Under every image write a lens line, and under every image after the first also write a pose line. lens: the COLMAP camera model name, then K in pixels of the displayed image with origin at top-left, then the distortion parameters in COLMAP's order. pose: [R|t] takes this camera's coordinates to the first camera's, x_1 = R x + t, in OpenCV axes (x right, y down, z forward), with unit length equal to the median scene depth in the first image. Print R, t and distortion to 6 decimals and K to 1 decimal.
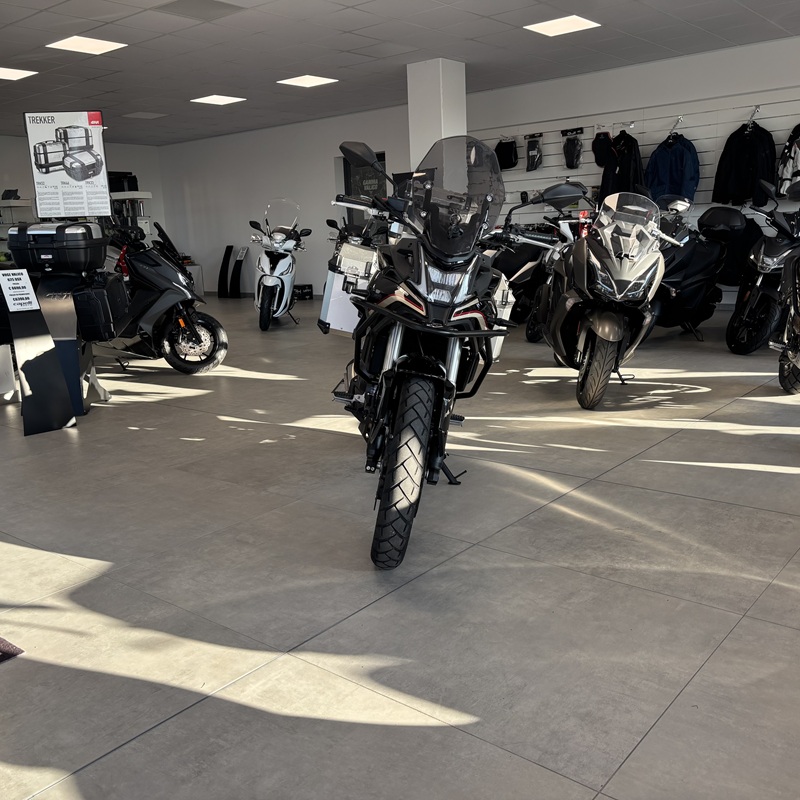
lens RADIAL K [[808.4, 0, 400.8], [0, 808.4, 382.6], [0, 0, 1]] dist [0.060850, -0.002689]
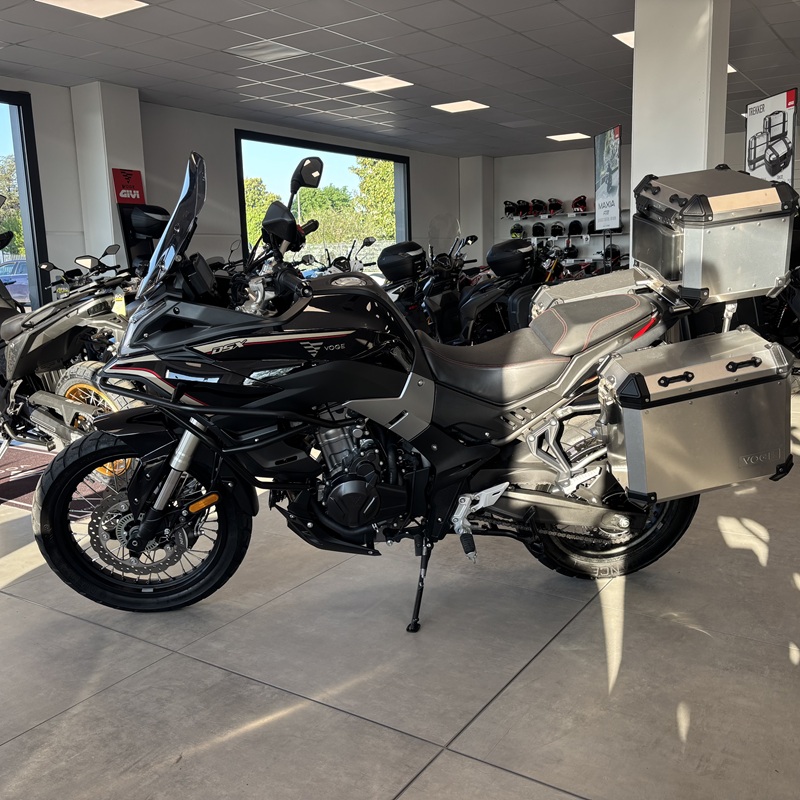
lens RADIAL K [[806.9, 0, 400.3], [0, 806.9, 402.9], [0, 0, 1]] dist [0.022354, 0.010069]
pose [[0.130125, 0.221744, -0.966384, 0.707902], [-0.172261, 0.964904, 0.198210, -0.201851], [0.976419, 0.140678, 0.163756, 0.870638]]
